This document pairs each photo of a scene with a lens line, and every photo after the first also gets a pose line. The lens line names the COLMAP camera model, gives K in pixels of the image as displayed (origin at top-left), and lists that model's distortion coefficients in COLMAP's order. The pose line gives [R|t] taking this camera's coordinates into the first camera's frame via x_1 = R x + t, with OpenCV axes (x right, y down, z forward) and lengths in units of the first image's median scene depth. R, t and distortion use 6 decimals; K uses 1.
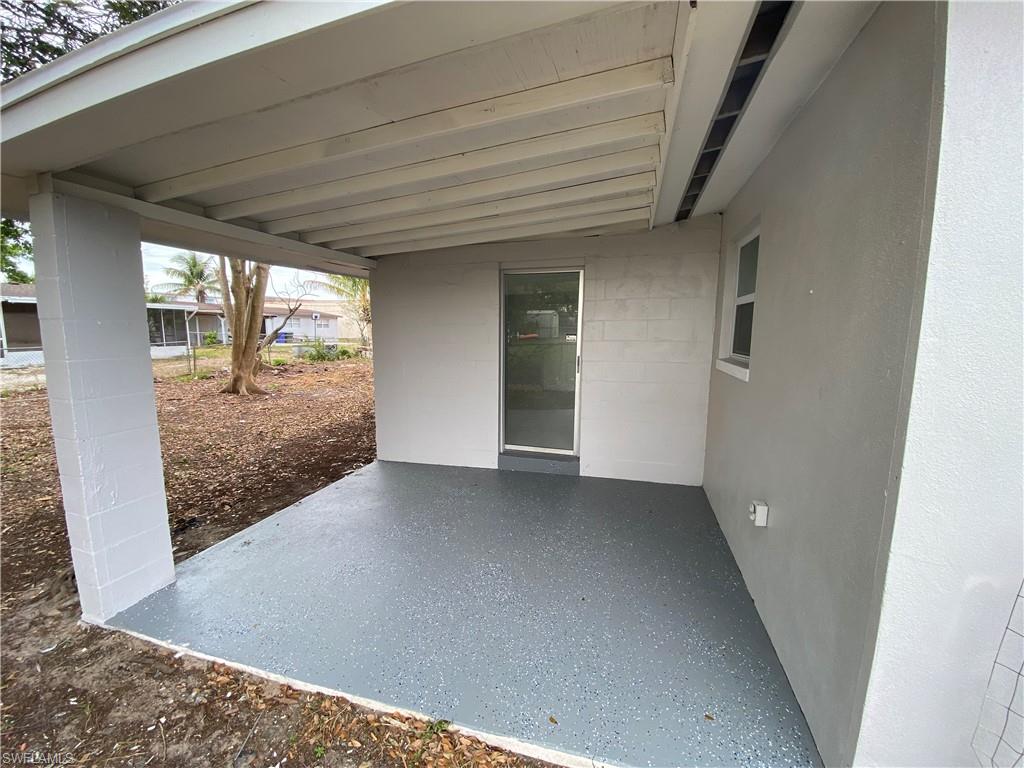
lens RADIAL K [[413.8, 0, 512.0], [0, 413.8, 384.0], [0, 0, 1]] dist [0.020483, -0.020244]
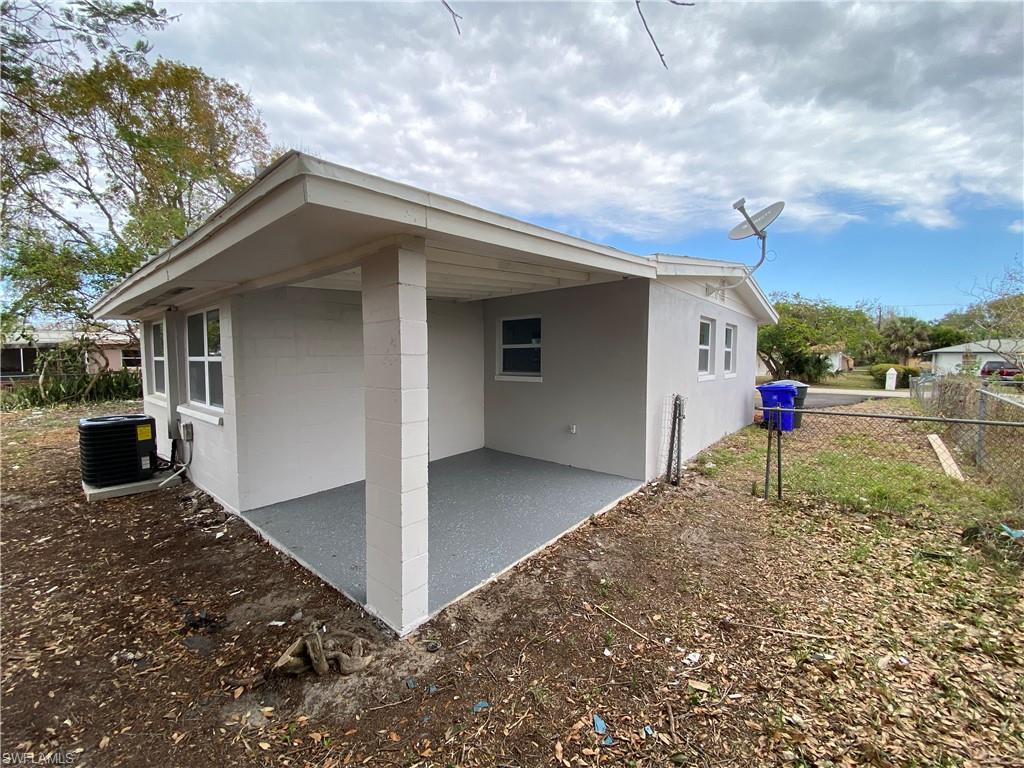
lens RADIAL K [[413.8, 0, 512.0], [0, 413.8, 384.0], [0, 0, 1]] dist [0.020483, -0.020244]
pose [[0.394156, -0.049396, 0.917715, -1.970823], [0.124081, 0.992272, 0.000116, -0.022832], [-0.910629, 0.113826, 0.397239, 0.269786]]
